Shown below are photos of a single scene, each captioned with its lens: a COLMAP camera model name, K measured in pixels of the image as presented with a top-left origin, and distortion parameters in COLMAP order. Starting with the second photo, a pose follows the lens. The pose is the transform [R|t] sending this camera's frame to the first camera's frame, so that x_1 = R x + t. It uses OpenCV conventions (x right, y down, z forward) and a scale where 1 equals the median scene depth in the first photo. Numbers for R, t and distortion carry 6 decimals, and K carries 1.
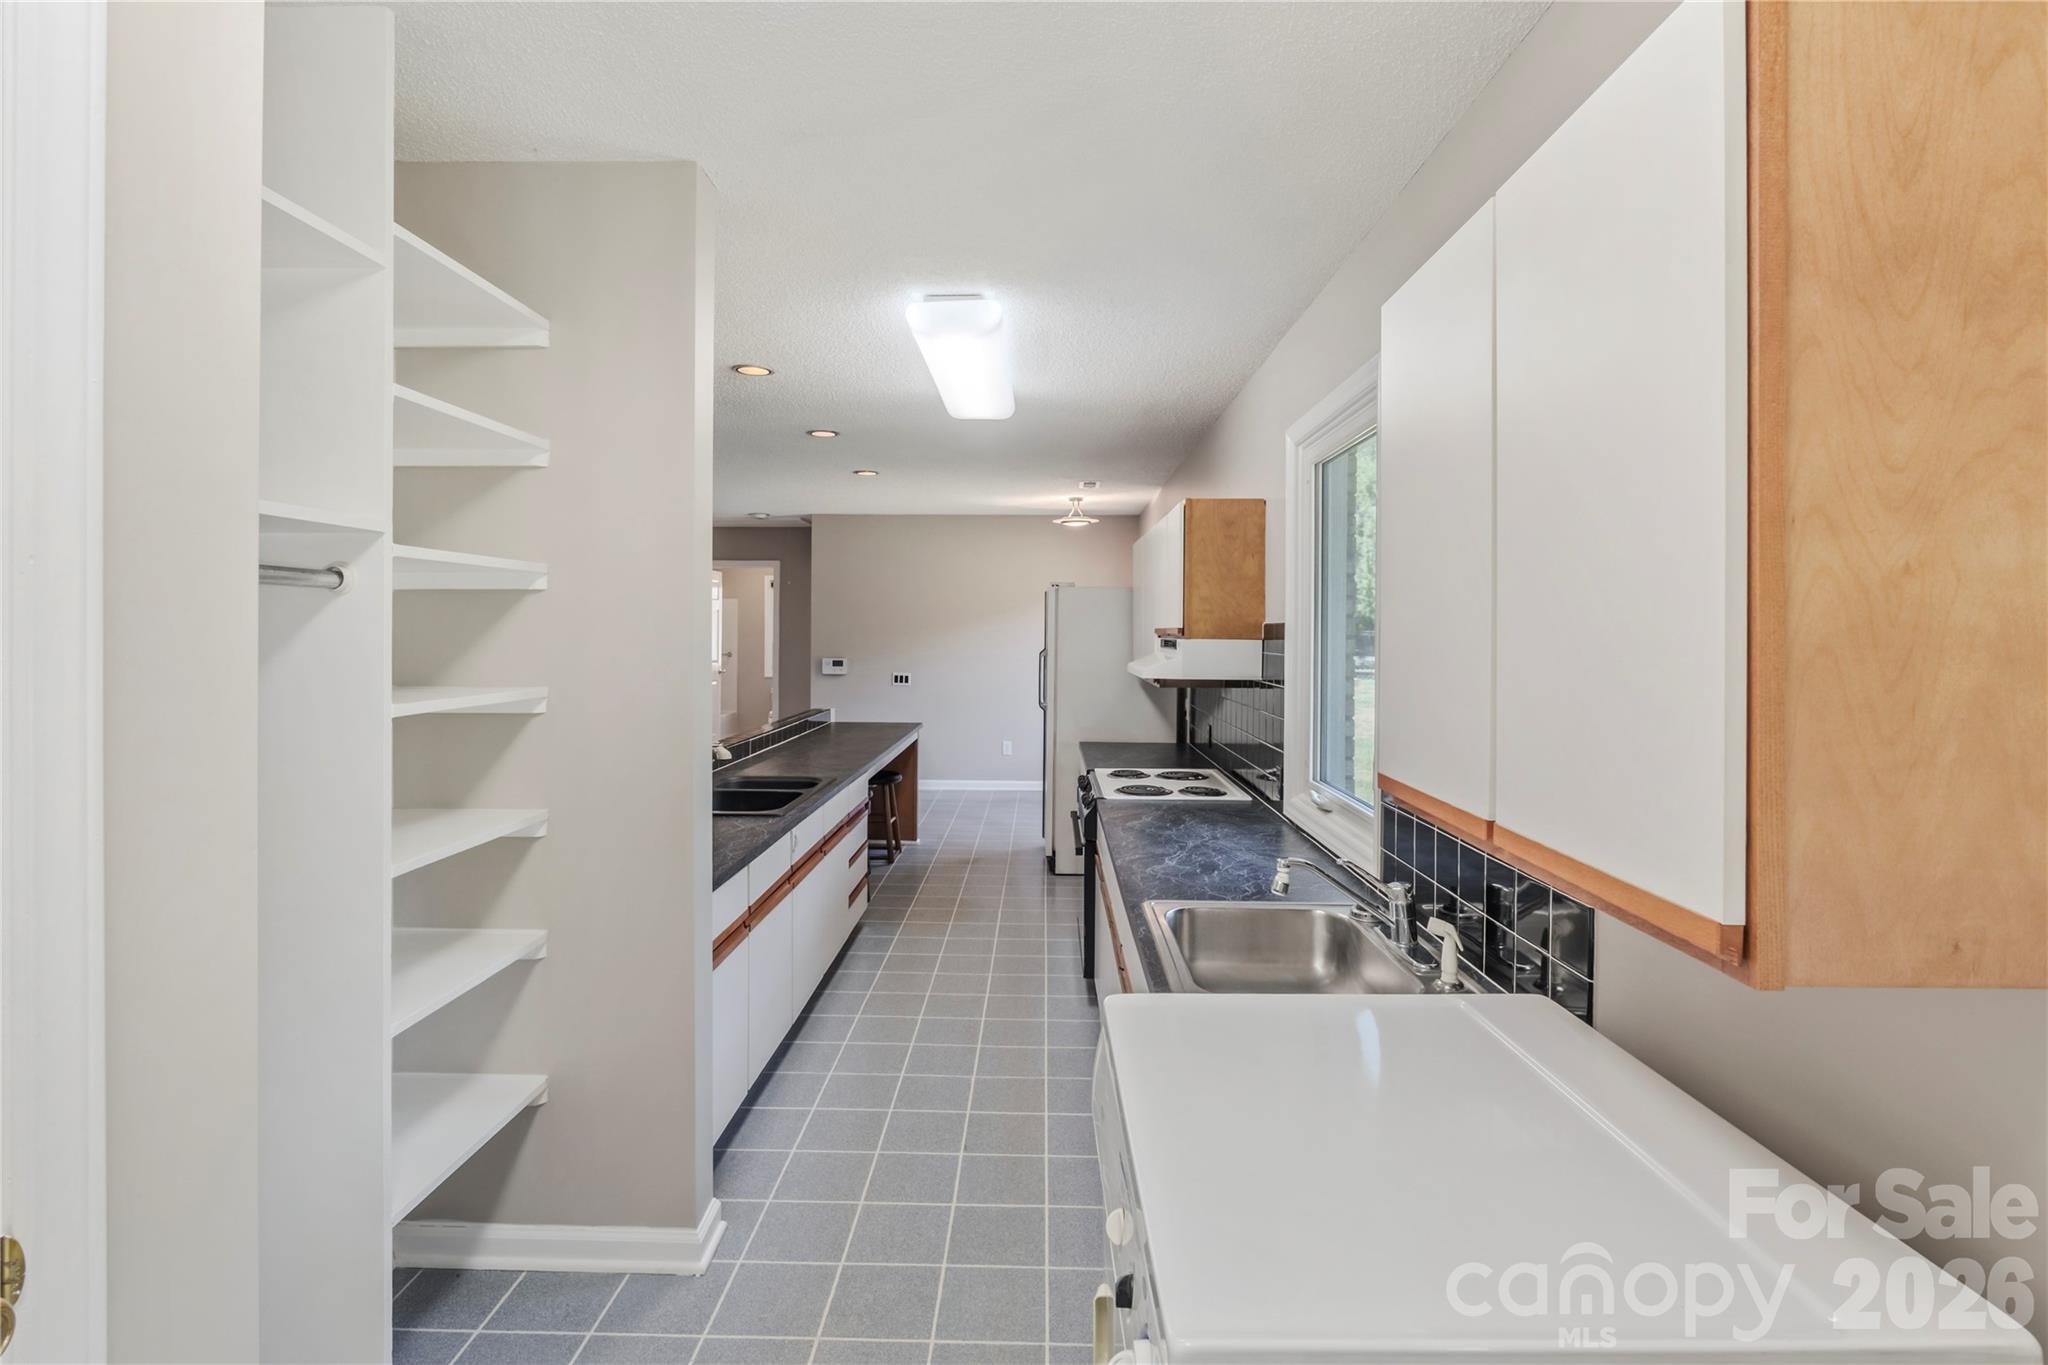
lens RADIAL K [[938.5, 0, 1024.0], [0, 938.5, 682.5], [0, 0, 1]] dist [0.019418, 0.000079]
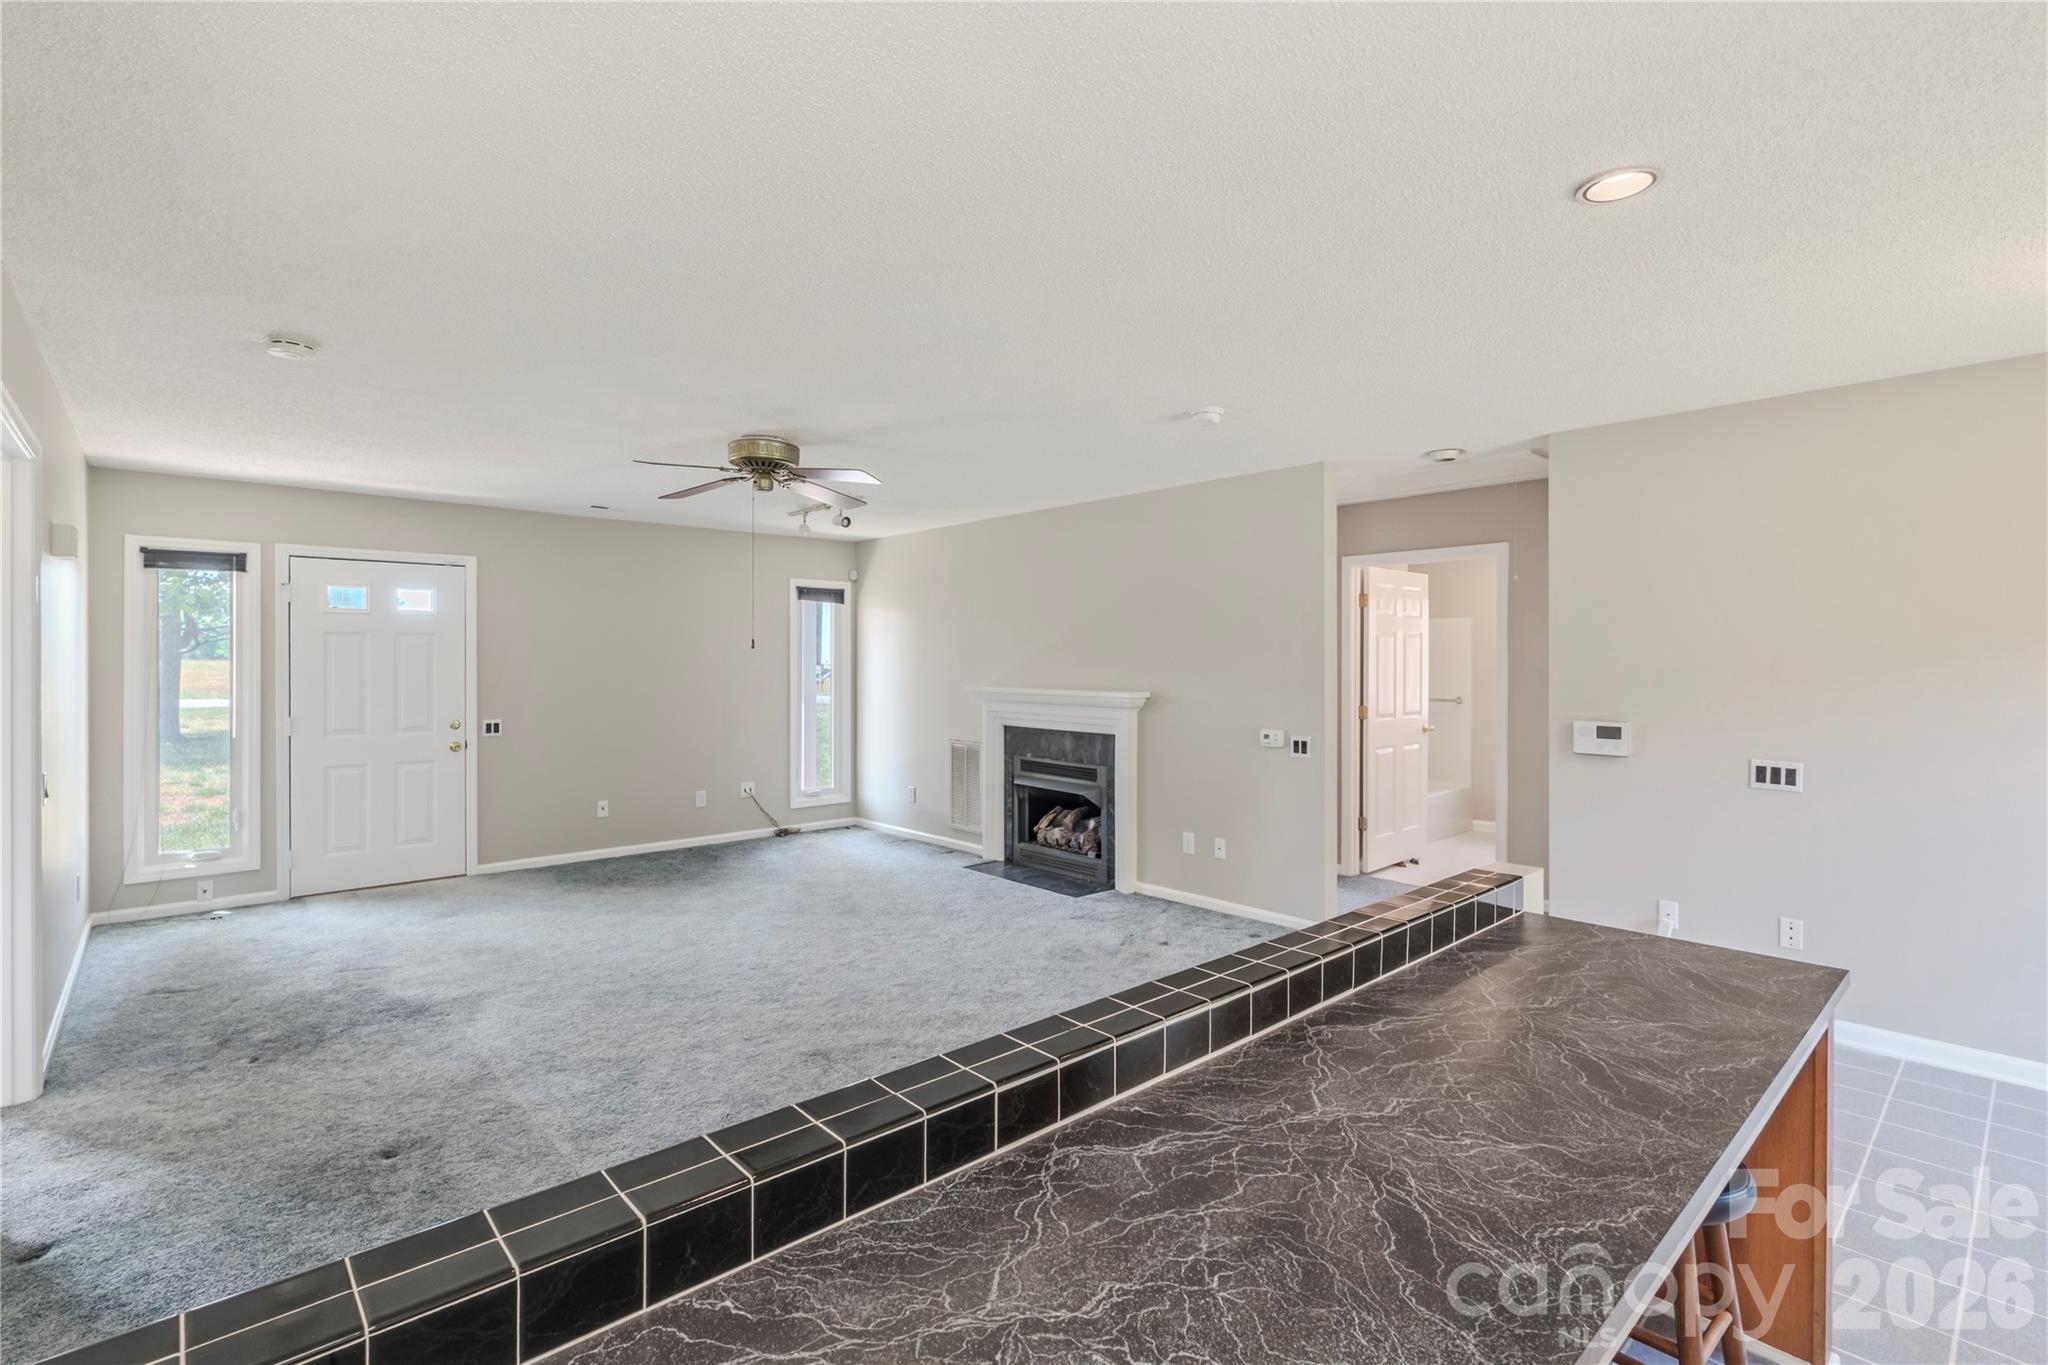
lens RADIAL K [[938.5, 0, 1024.0], [0, 938.5, 682.5], [0, 0, 1]] dist [0.019418, 0.000079]
pose [[0.691242, 0.002540, -0.722619, -0.052981], [-0.018216, 0.999737, -0.013910, -0.034124], [0.722394, 0.022779, 0.691106, 0.440056]]
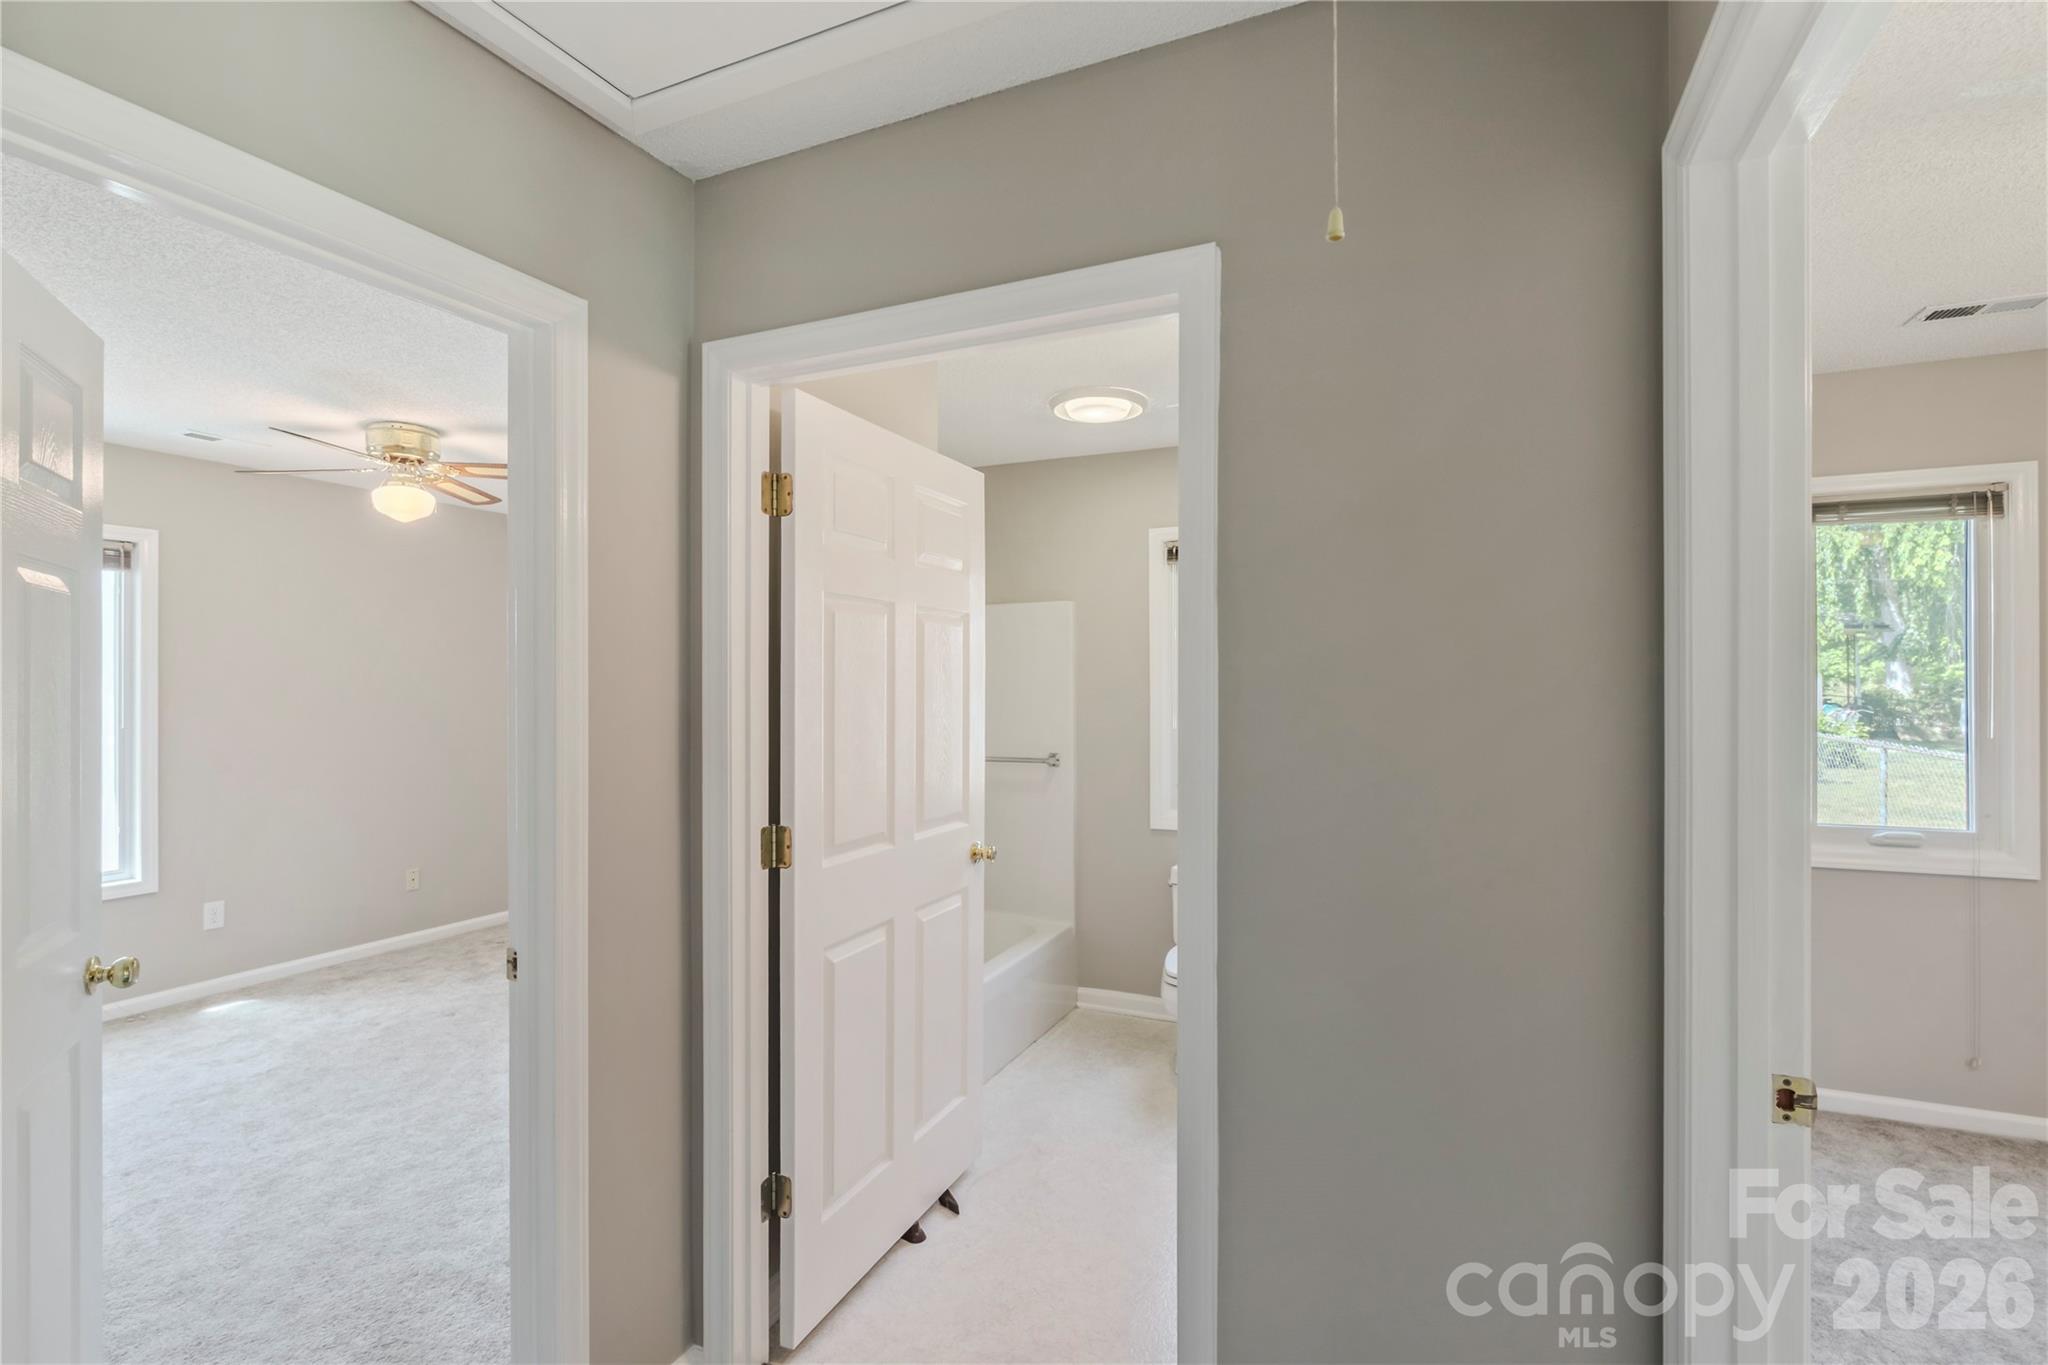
lens RADIAL K [[938.5, 0, 1024.0], [0, 938.5, 682.5], [0, 0, 1]] dist [0.019418, 0.000079]
pose [[0.918024, -0.003213, -0.396511, -0.227317], [-0.008638, 0.999568, -0.028099, -0.057744], [0.396430, 0.029221, 0.917600, 0.884325]]
